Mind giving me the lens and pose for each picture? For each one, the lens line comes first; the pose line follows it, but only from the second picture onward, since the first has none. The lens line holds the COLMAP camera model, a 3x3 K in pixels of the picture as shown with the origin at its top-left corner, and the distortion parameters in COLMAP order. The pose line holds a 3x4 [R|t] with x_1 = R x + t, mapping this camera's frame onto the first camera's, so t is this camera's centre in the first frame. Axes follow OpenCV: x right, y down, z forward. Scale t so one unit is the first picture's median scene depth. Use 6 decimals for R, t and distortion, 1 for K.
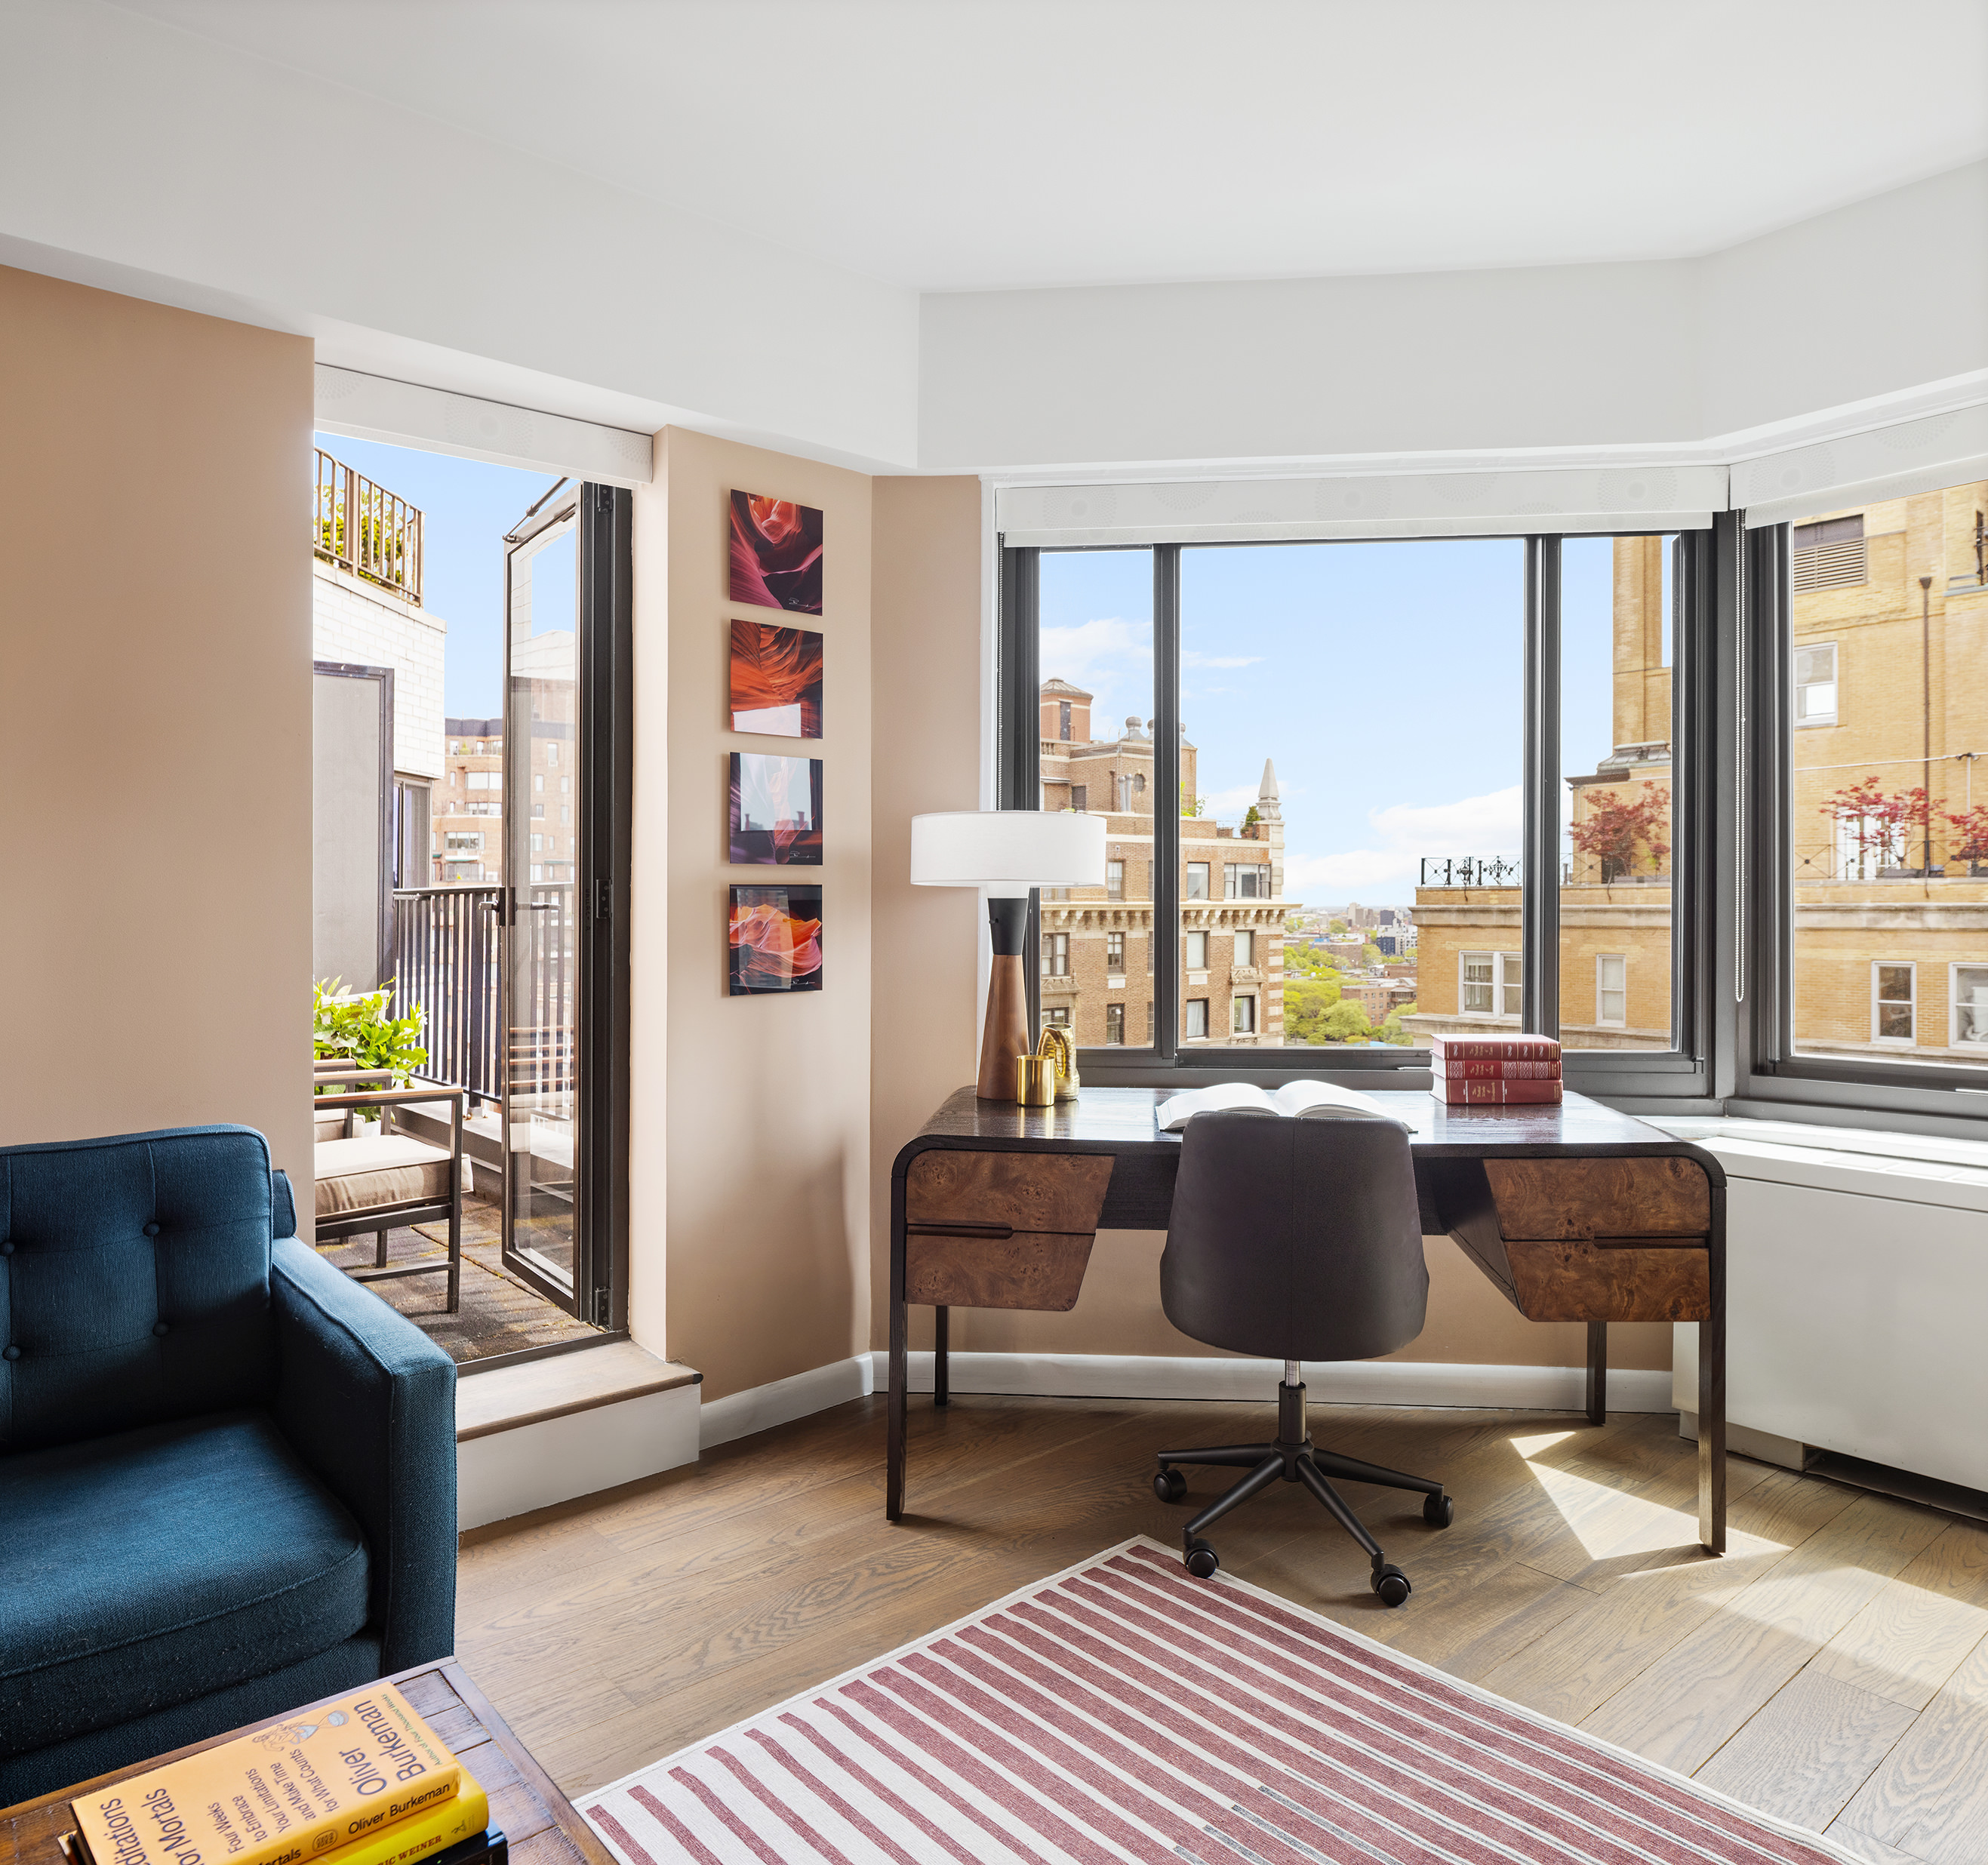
lens RADIAL K [[1335.2, 0, 979.8], [0, 1335.2, 902.3], [0, 0, 1]] dist [0.005216, 0.000105]
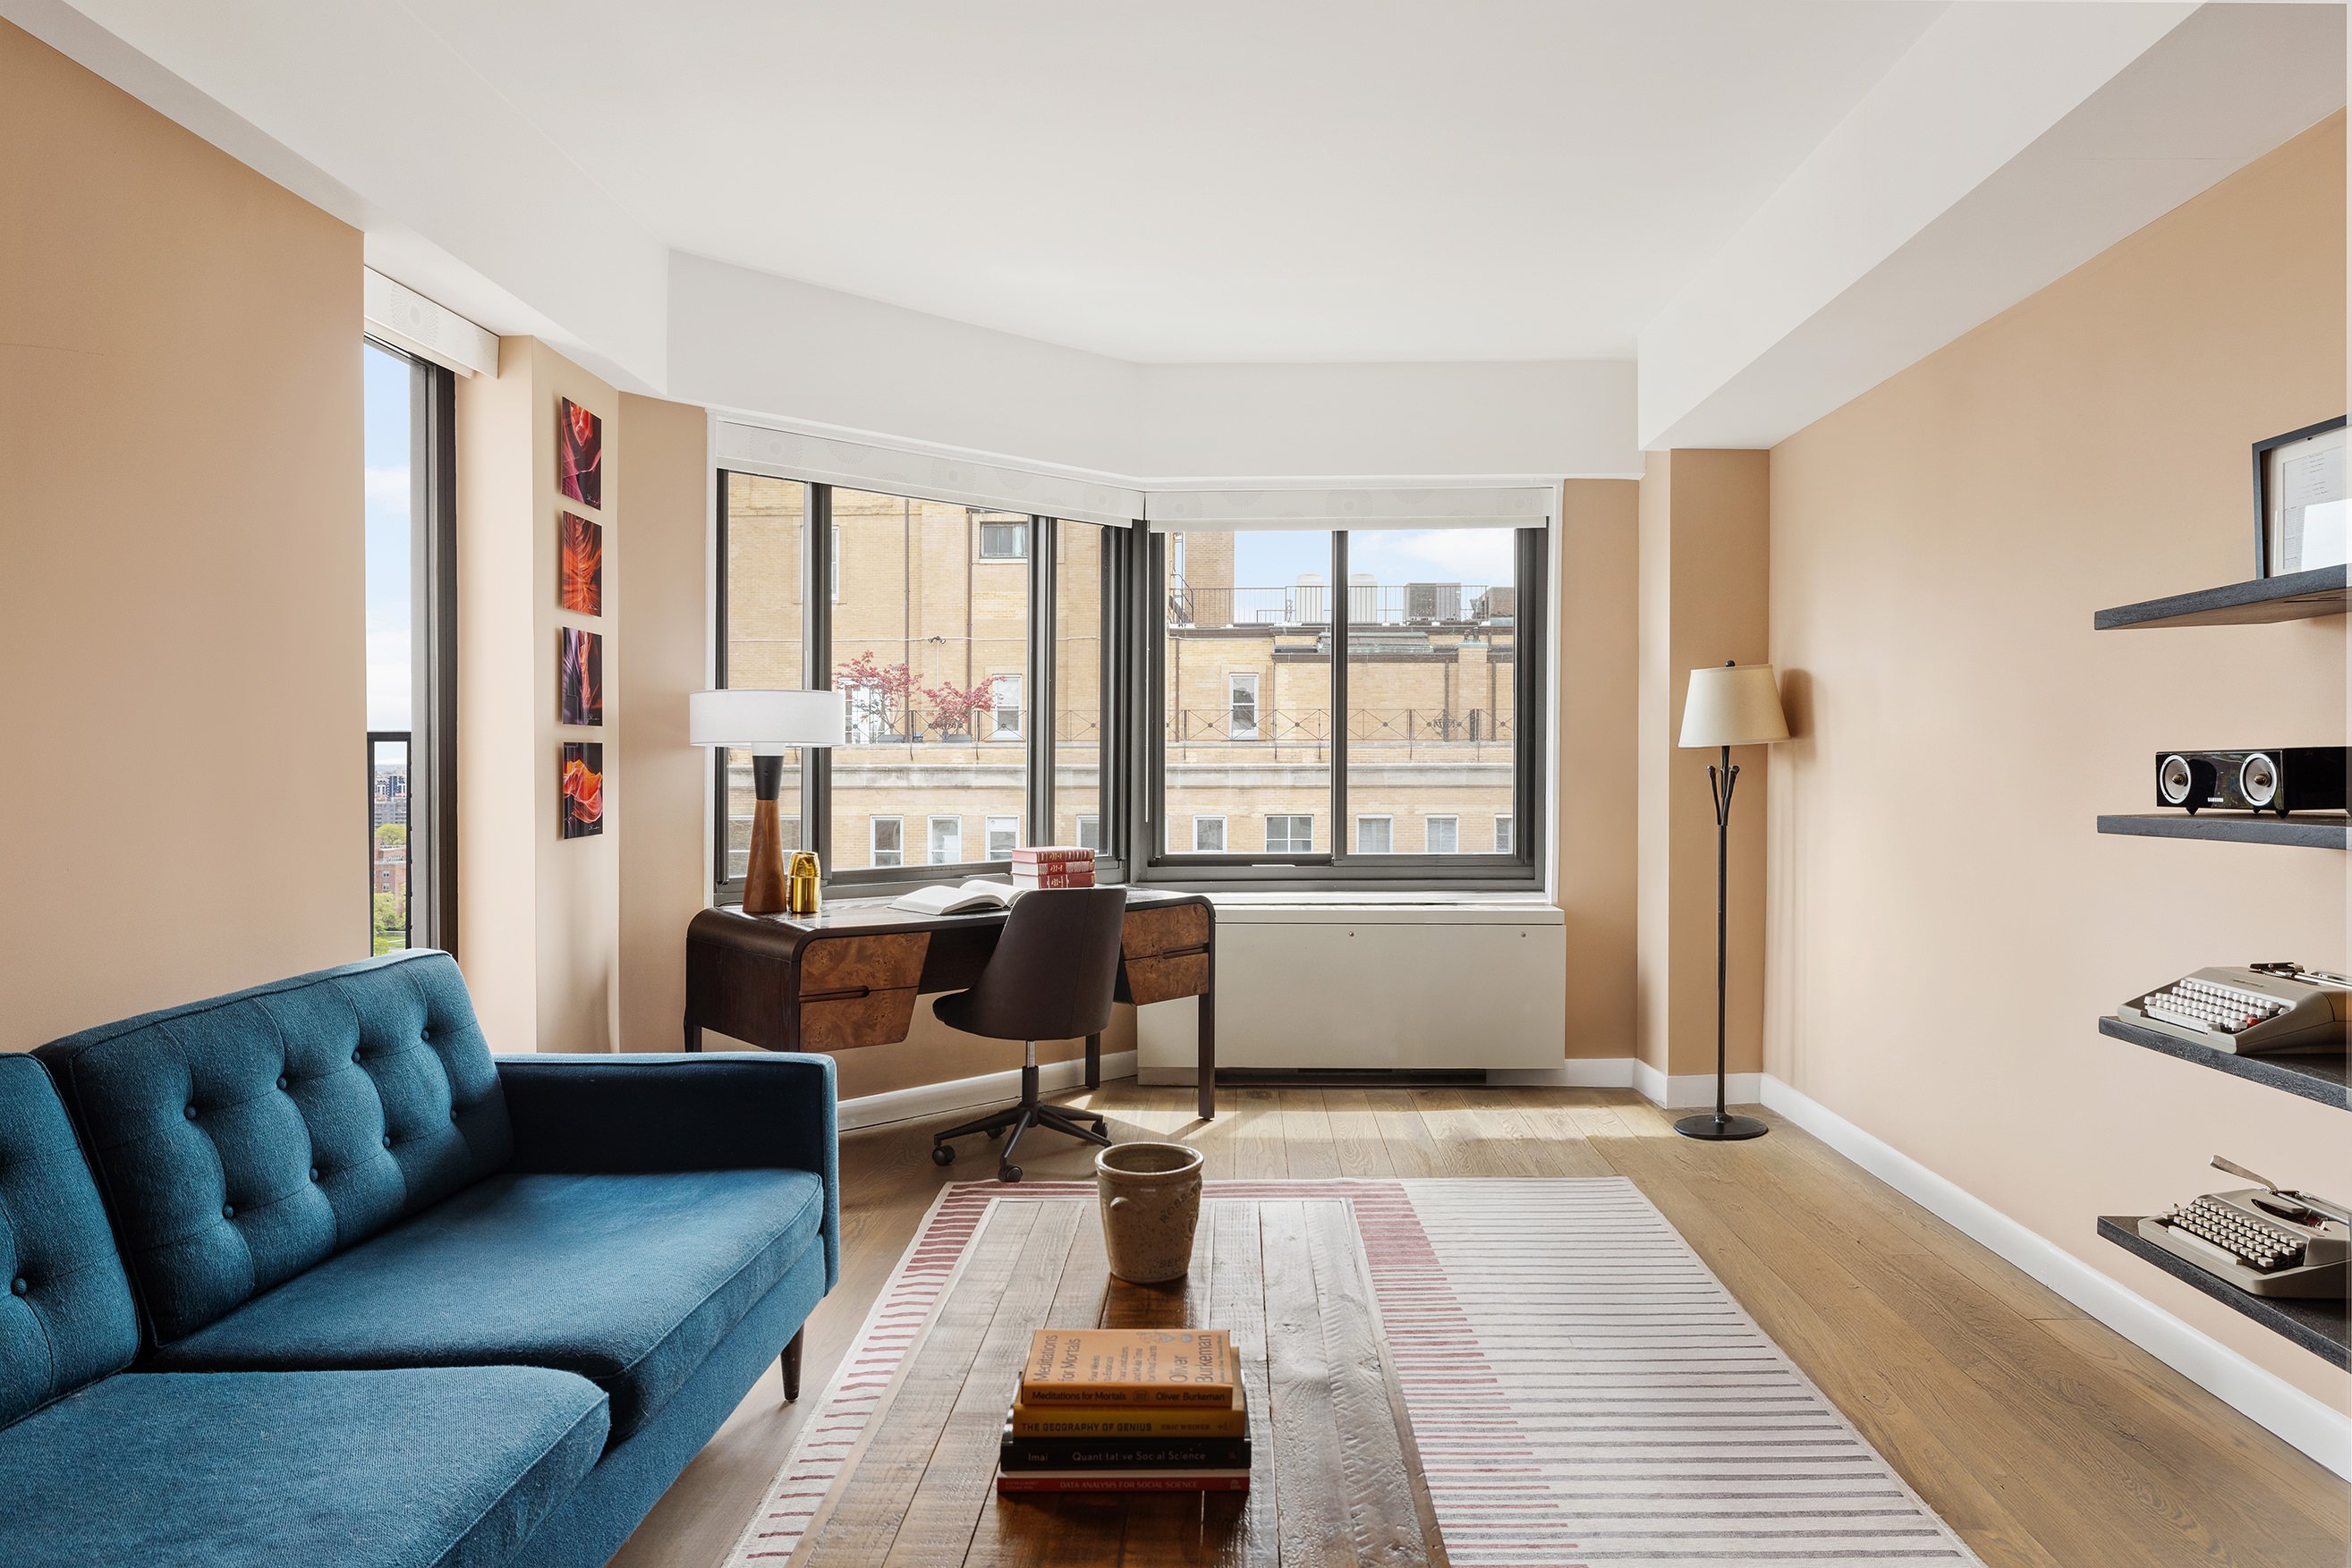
lens RADIAL K [[1494.7, 0, 1179.5], [0, 1494.7, 782.7], [0, 0, 1]] dist [0.000628, -0.000524]
pose [[0.666773, -0.005913, 0.745238, -0.751849], [-0.003823, 0.999928, 0.011354, 0.004805], [-0.745251, -0.010420, 0.666702, -0.240739]]
